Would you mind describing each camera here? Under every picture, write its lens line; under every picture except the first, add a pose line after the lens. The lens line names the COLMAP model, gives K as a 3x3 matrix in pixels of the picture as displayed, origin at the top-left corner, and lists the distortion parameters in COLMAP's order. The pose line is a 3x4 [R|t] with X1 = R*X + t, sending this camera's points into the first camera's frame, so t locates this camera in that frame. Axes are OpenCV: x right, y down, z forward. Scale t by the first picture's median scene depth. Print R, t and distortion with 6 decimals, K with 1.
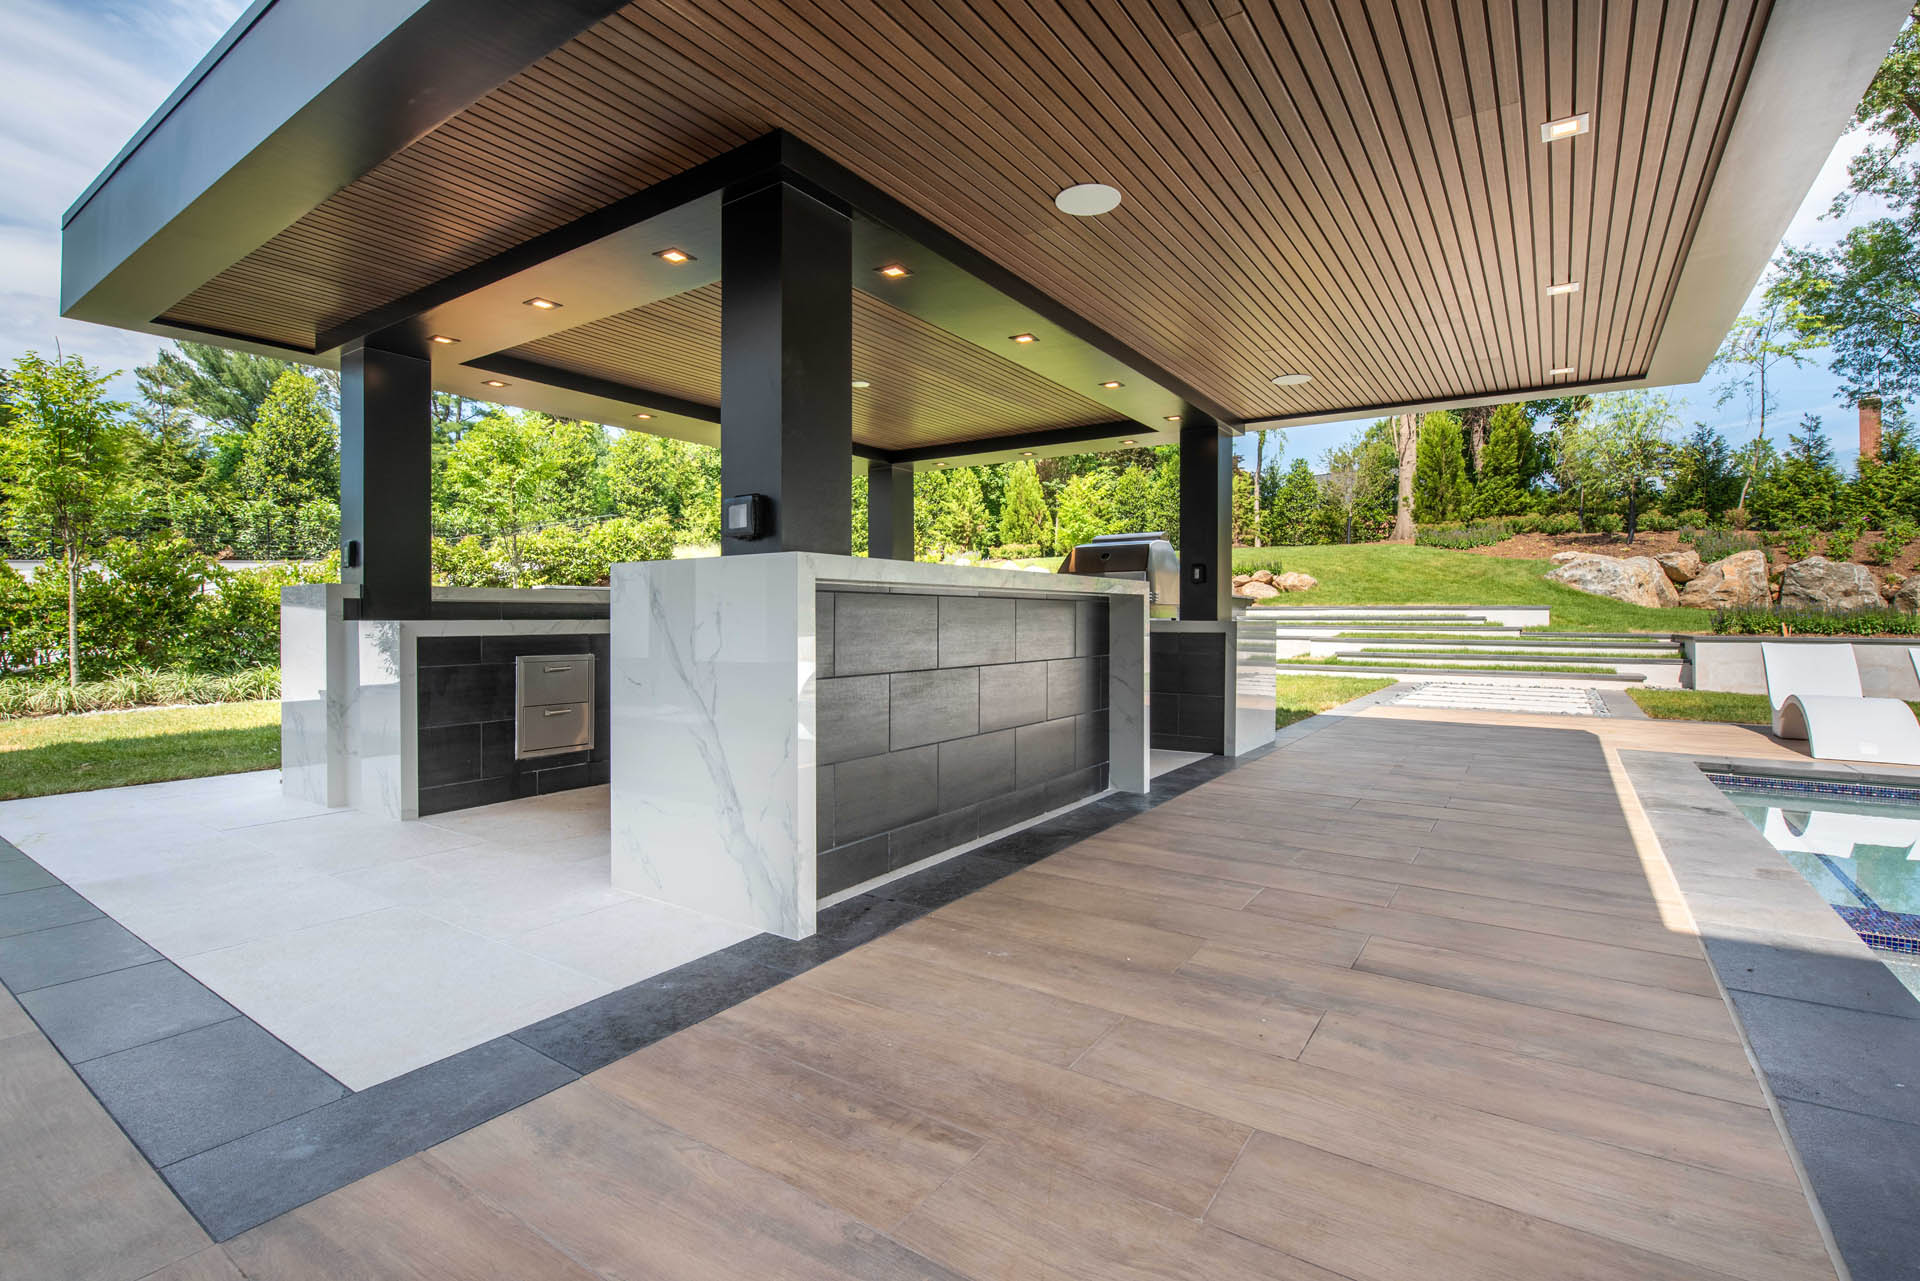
lens RADIAL K [[865.9, 0, 961.5], [0, 865.9, 620.7], [0, 0, 1]] dist [-0.014268, -0.000927]
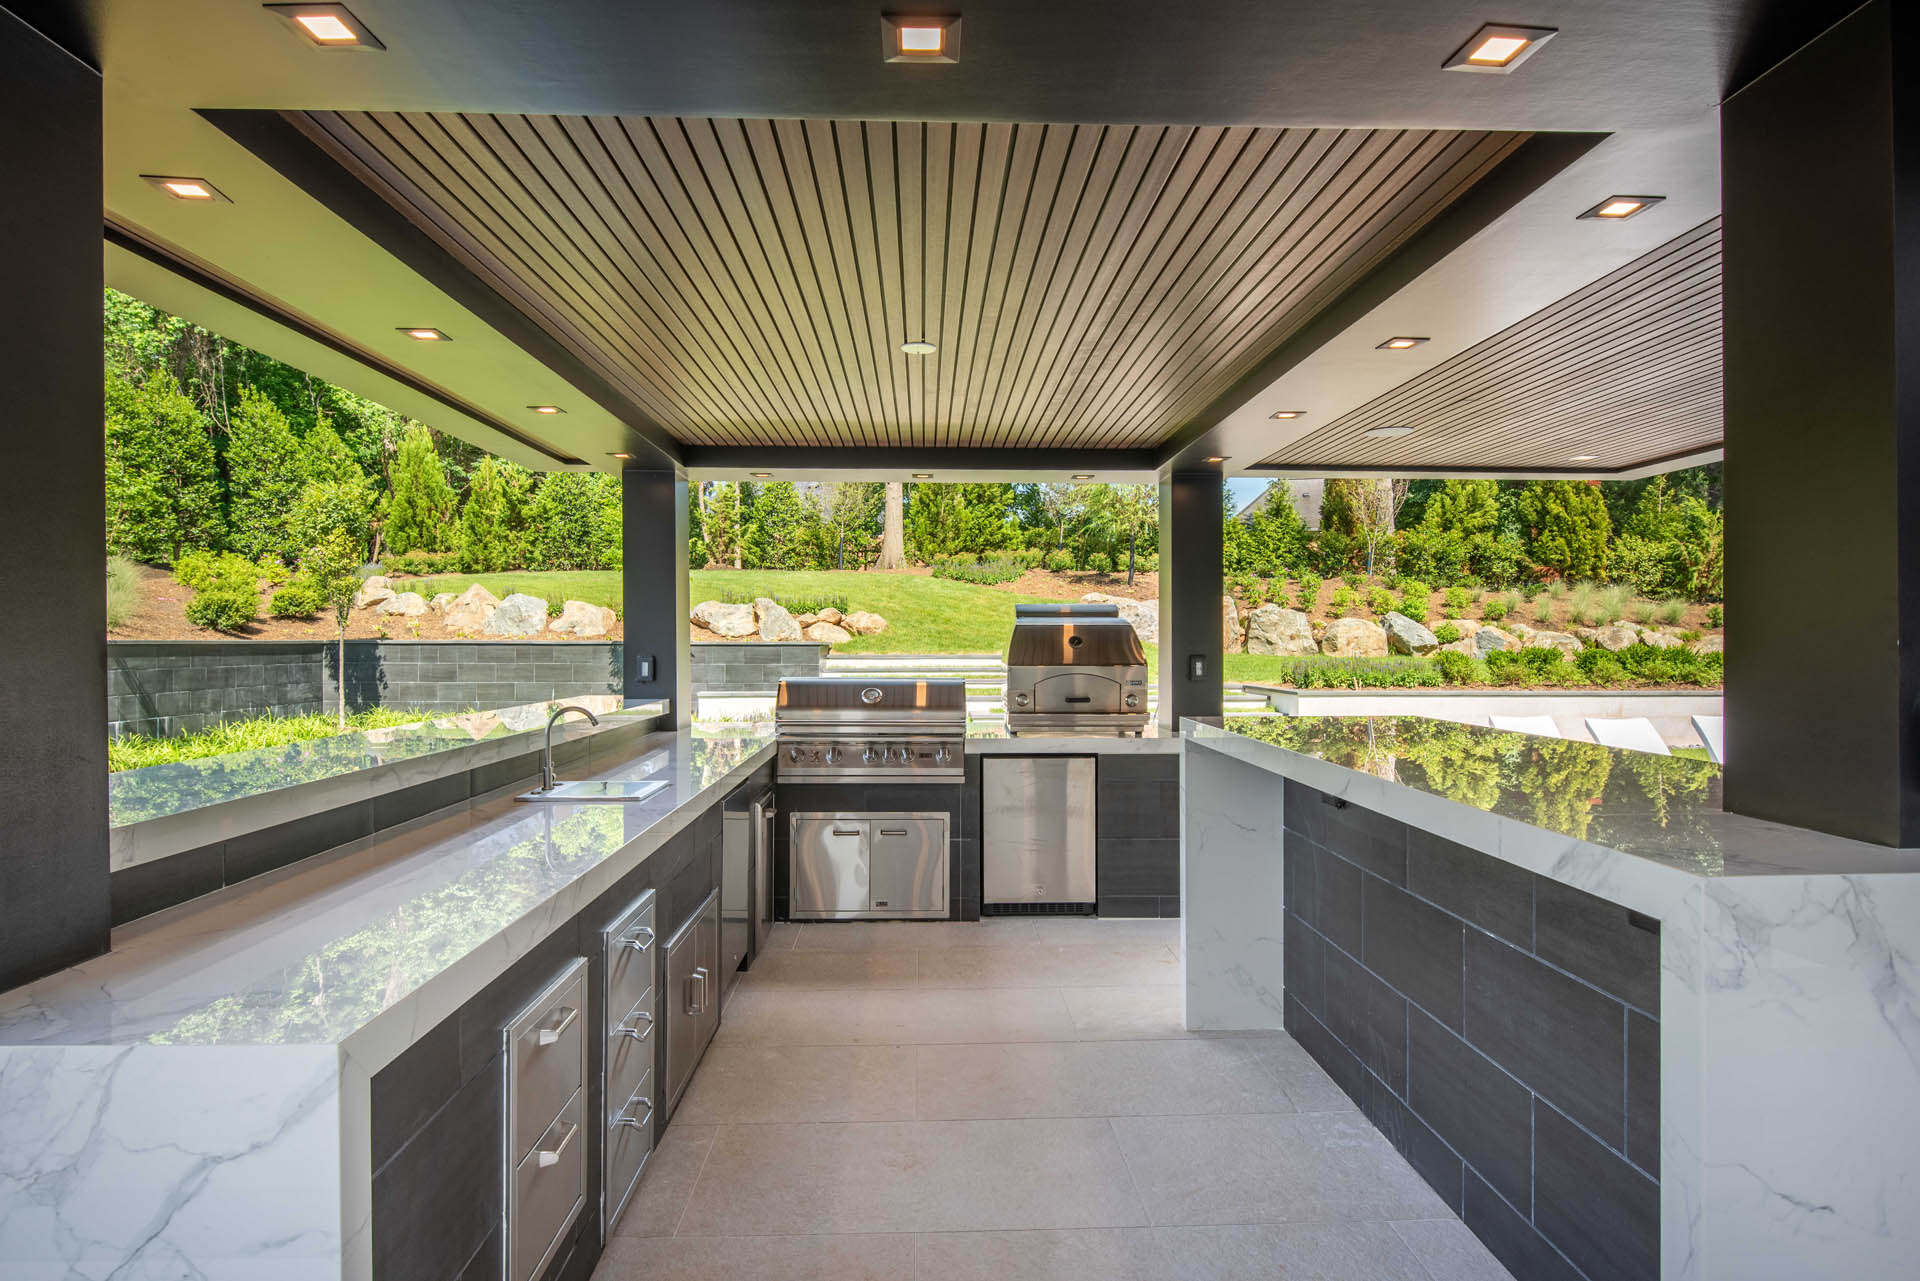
lens RADIAL K [[1060.2, 0, 960.0], [0, 1060.2, 640.5], [0, 0, 1]] dist [0.001330, -0.000033]
pose [[0.813007, -0.001004, 0.582253, -0.410110], [0.003825, 0.999986, -0.003617, -0.075074], [-0.582241, 0.005168, 0.813000, 0.373294]]
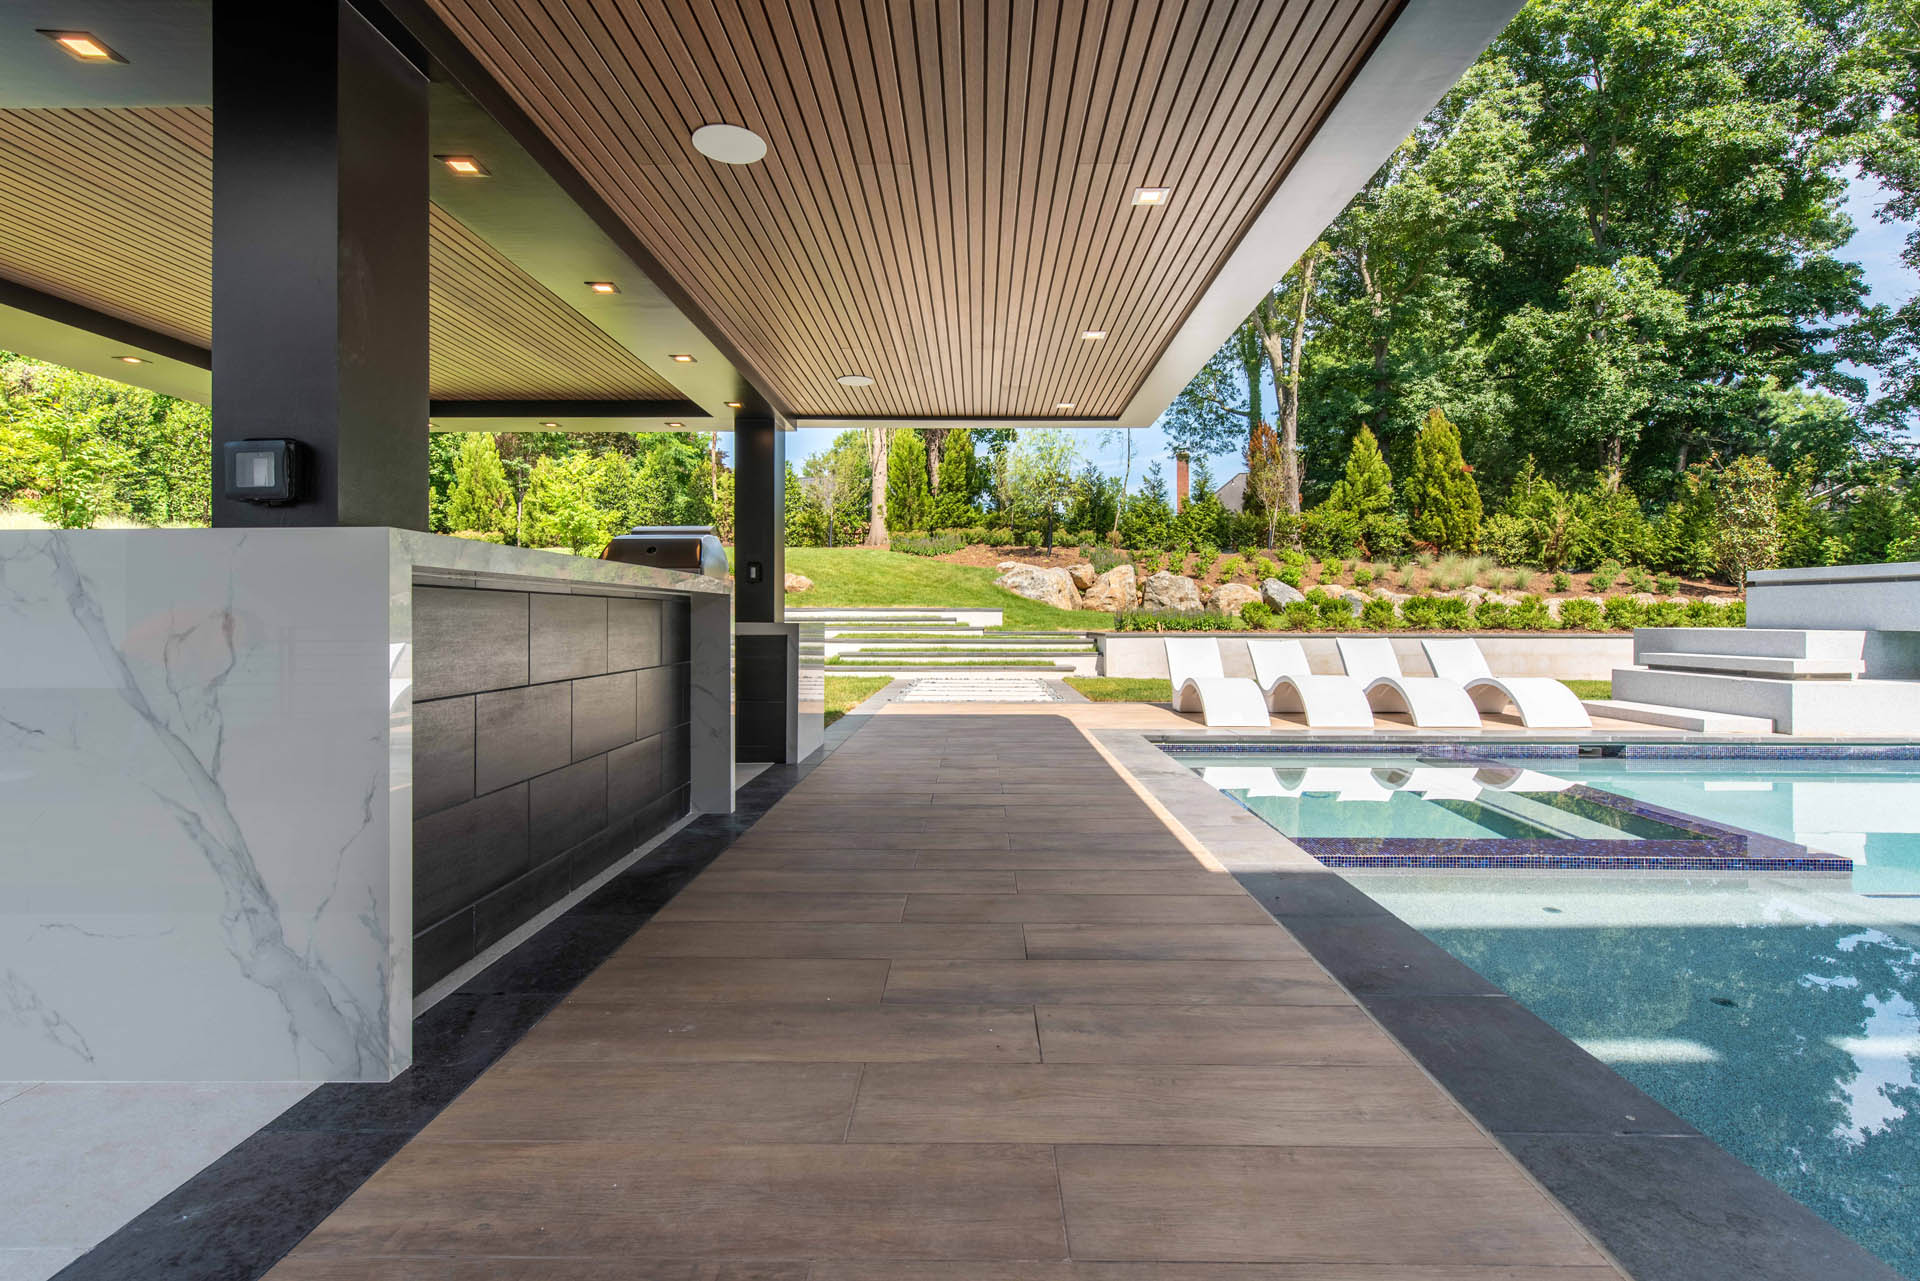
lens RADIAL K [[907.2, 0, 962.7], [0, 907.2, 617.1], [0, 0, 1]] dist [-0.000126, -0.000755]
pose [[0.836023, -0.000562, 0.548695, -0.072184], [0.003520, 0.999984, -0.004340, -0.000716], [-0.548684, 0.005560, 0.836012, 0.044884]]
